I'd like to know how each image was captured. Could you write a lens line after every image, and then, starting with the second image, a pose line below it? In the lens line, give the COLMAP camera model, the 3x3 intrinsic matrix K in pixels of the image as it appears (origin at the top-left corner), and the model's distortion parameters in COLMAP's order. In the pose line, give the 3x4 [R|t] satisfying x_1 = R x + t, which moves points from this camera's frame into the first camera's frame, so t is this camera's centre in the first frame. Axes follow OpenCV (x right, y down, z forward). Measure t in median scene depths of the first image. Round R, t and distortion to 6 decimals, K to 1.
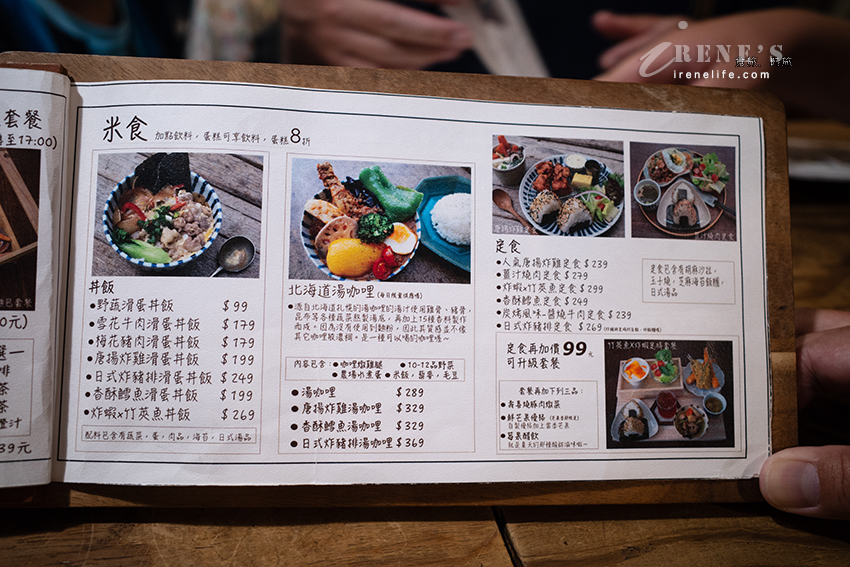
lens RADIAL K [[678.8, 0, 423.2], [0, 678.8, 286.9], [0, 0, 1]] dist [0.015580, 0.003480]
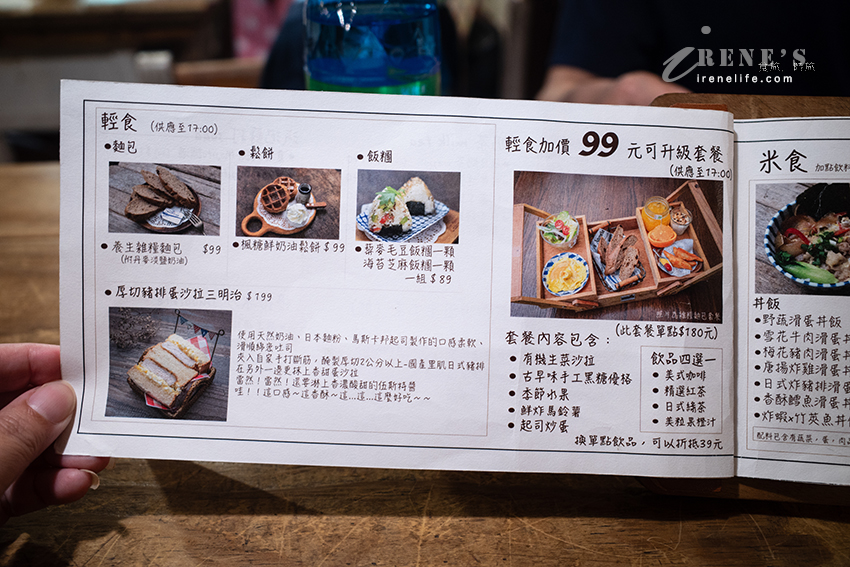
lens RADIAL K [[678.8, 0, 427.2], [0, 678.8, 276.3], [0, 0, 1]] dist [0.015580, 0.003480]
pose [[0.995292, 0.023323, -0.094075, -0.933421], [-0.023126, 0.999727, 0.003183, -0.035082], [0.094124, -0.000992, 0.995560, -0.168110]]
